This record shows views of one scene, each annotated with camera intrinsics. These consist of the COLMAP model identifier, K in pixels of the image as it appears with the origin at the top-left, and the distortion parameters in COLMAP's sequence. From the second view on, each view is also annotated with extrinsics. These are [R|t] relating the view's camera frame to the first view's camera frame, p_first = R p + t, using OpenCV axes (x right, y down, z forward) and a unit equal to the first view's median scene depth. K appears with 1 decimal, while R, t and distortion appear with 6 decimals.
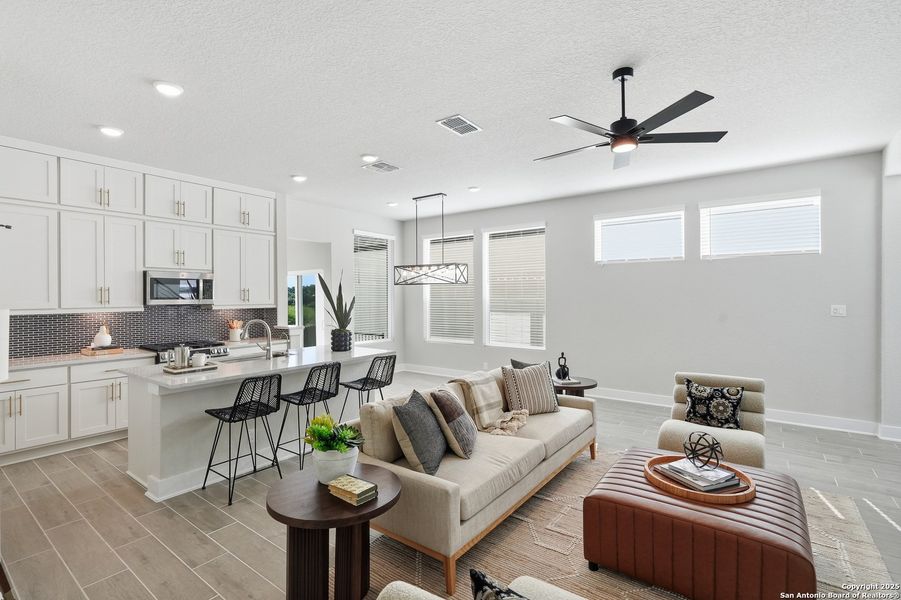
lens RADIAL K [[413.6, 0, 442.8], [0, 413.6, 294.6], [0, 0, 1]] dist [-0.000985, 0.002496]
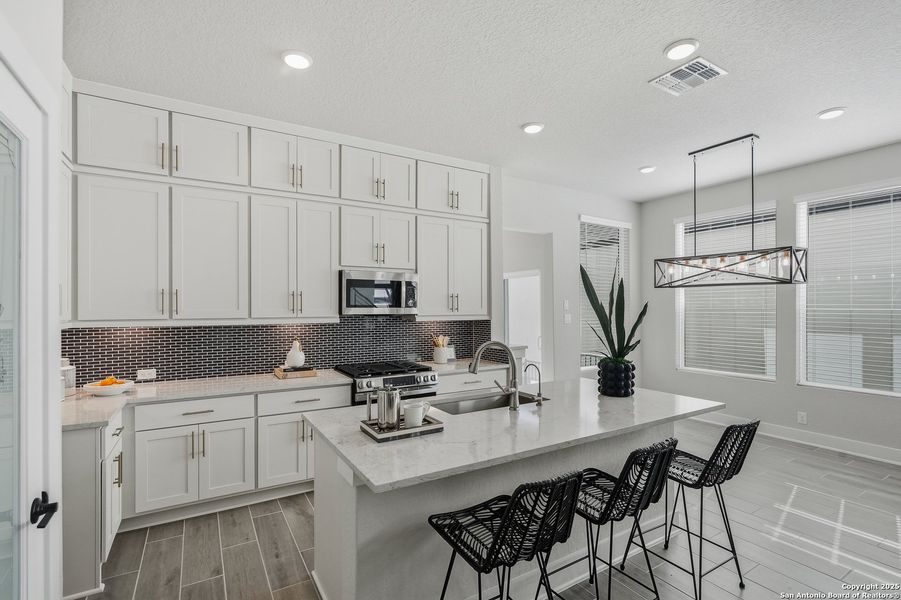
lens RADIAL K [[413.6, 0, 454.3], [0, 413.6, 304.3], [0, 0, 1]] dist [-0.000985, 0.002496]
pose [[0.931834, 0.000110, -0.362884, -0.226925], [-0.001772, 0.999989, -0.004248, 0.008330], [0.362879, 0.004602, 0.931825, 0.335053]]
